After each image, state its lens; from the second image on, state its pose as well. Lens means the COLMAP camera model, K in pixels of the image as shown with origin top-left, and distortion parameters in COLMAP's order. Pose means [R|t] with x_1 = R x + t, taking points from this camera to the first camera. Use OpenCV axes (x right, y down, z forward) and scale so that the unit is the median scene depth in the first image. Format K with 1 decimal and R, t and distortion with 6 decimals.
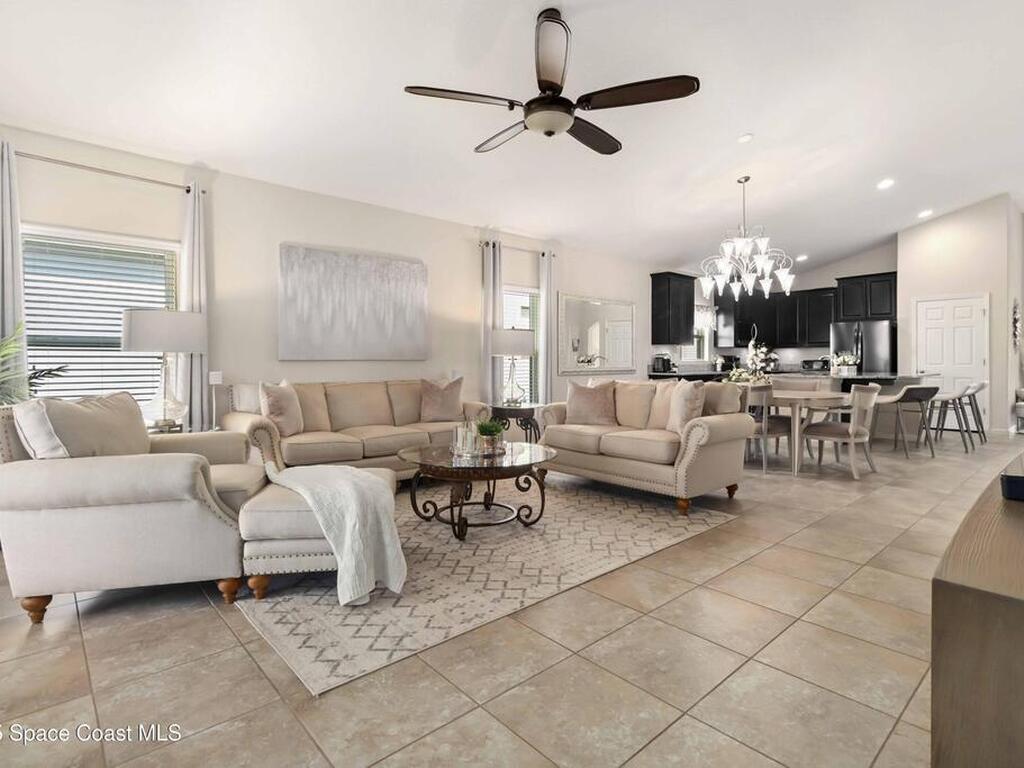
lens RADIAL K [[533.9, 0, 508.2], [0, 533.9, 356.7], [0, 0, 1]] dist [-0.001525, -0.000280]
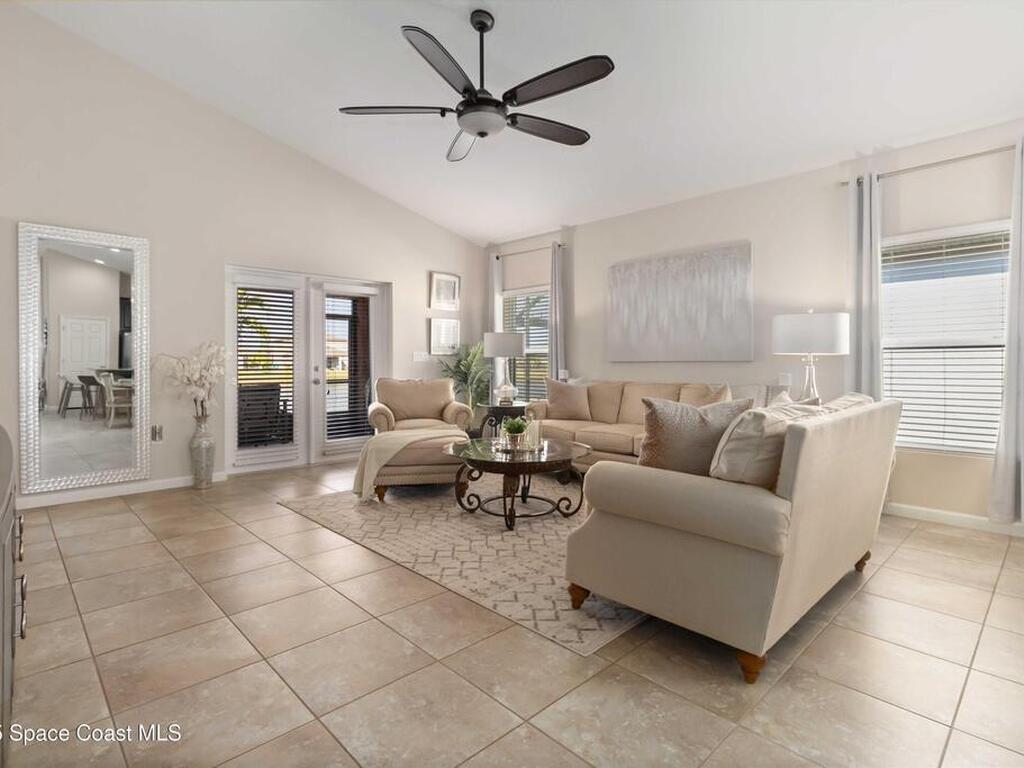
lens RADIAL K [[532.2, 0, 529.7], [0, 532.2, 368.2], [0, 0, 1]] dist [-0.000723, 0.000263]
pose [[0.060423, 0.010126, -0.998122, 0.994610], [0.006558, 0.999923, 0.010542, 0.008692], [0.998151, -0.007182, 0.060352, 0.954939]]
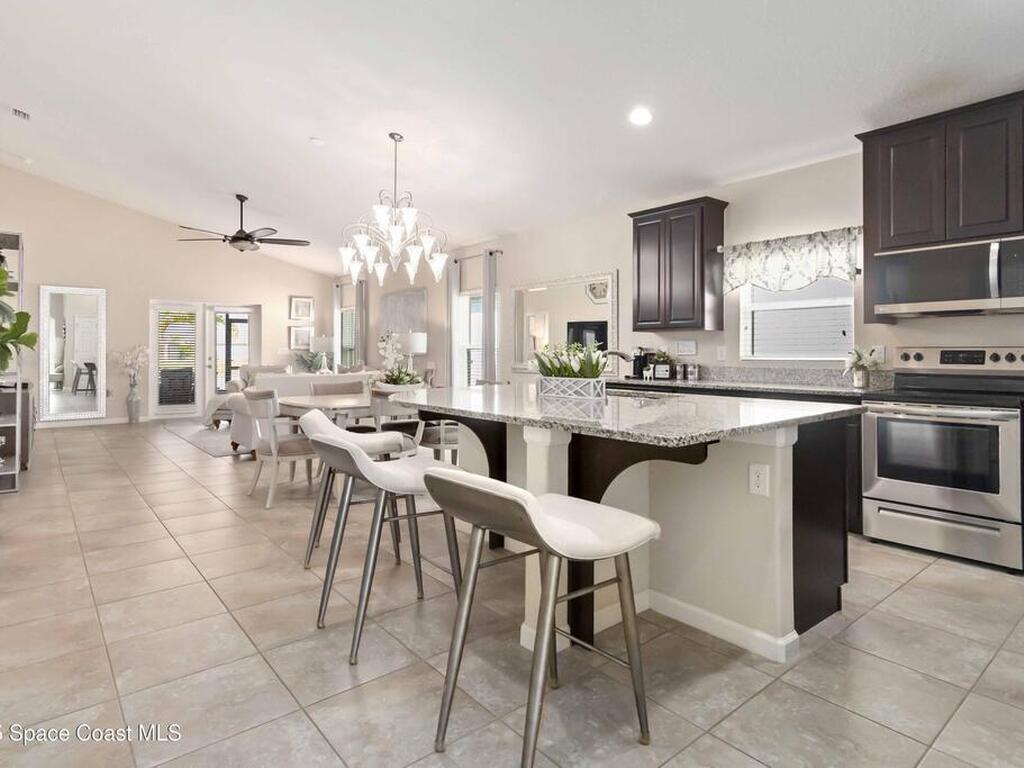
lens RADIAL K [[590.3, 0, 513.7], [0, 590.3, 342.5], [0, 0, 1]] dist [0.000614, -0.000075]
pose [[-0.034475, -0.026138, -0.999064, 2.200997], [-0.005975, 0.999645, -0.025947, 0.009723], [0.999388, 0.005075, -0.034619, 1.998700]]
